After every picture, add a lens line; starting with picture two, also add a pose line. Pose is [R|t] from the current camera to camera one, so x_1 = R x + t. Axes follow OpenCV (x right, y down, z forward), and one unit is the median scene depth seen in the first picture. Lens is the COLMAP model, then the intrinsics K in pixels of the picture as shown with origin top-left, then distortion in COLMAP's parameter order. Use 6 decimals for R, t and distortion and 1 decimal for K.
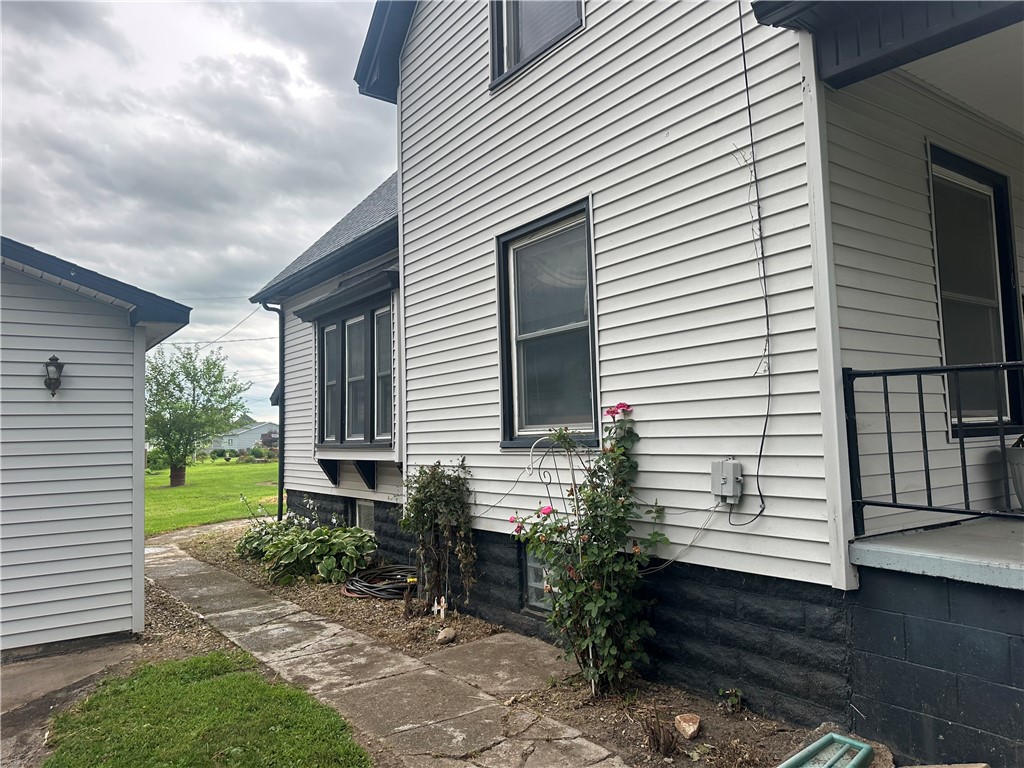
lens RADIAL K [[719.3, 0, 511.5], [0, 719.3, 364.7], [0, 0, 1]] dist [0.001335, -0.000123]
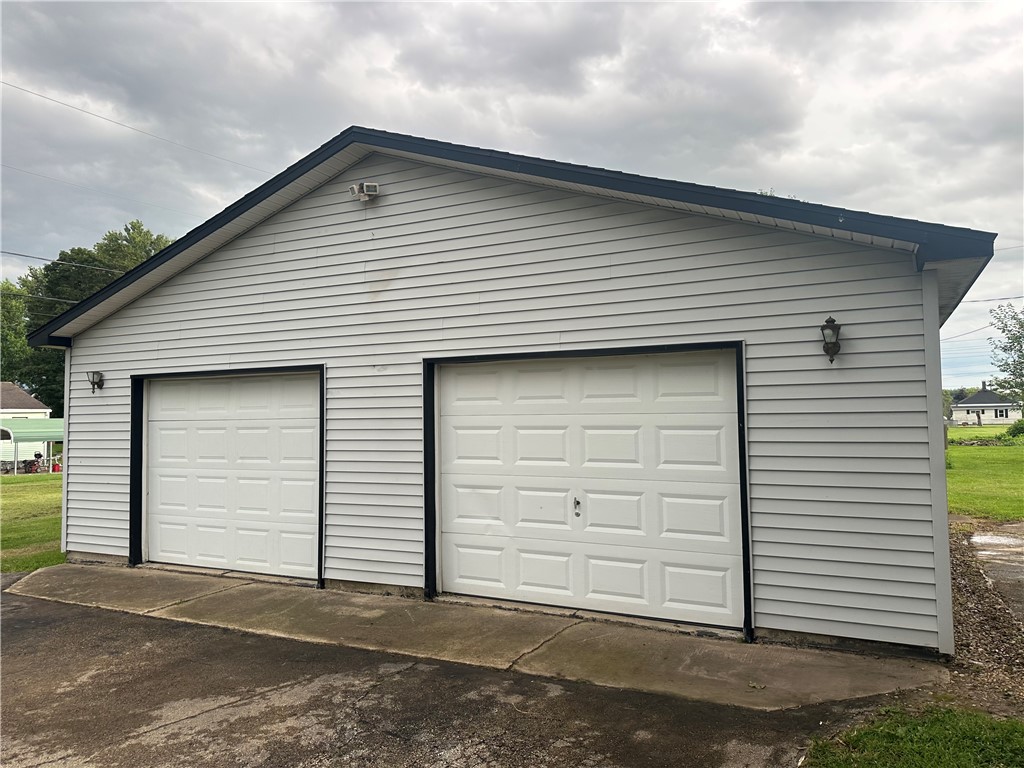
lens RADIAL K [[717.6, 0, 489.6], [0, 717.6, 379.5], [0, 0, 1]] dist [-0.024917, -0.001934]
pose [[0.435435, -0.024490, -0.899887, -0.028926], [0.085927, 0.996196, 0.014467, 0.015446], [0.896110, -0.083624, 0.435883, 0.233766]]
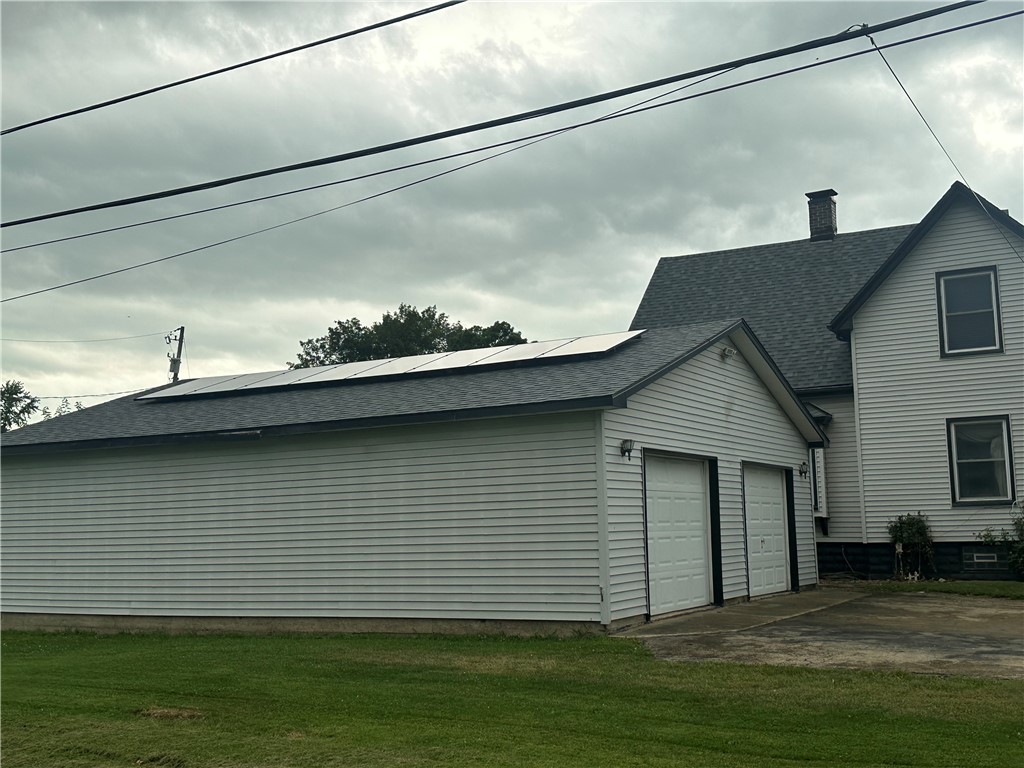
lens RADIAL K [[1126.8, 0, 512.0], [0, 1126.8, 384.0], [0, 0, 1]] dist [0.000556, -0.005202]
pose [[0.926305, 0.067944, 0.370598, -2.865520], [-0.055687, 0.997492, -0.043688, -0.050069], [-0.372637, 0.019831, 0.927765, -2.012401]]
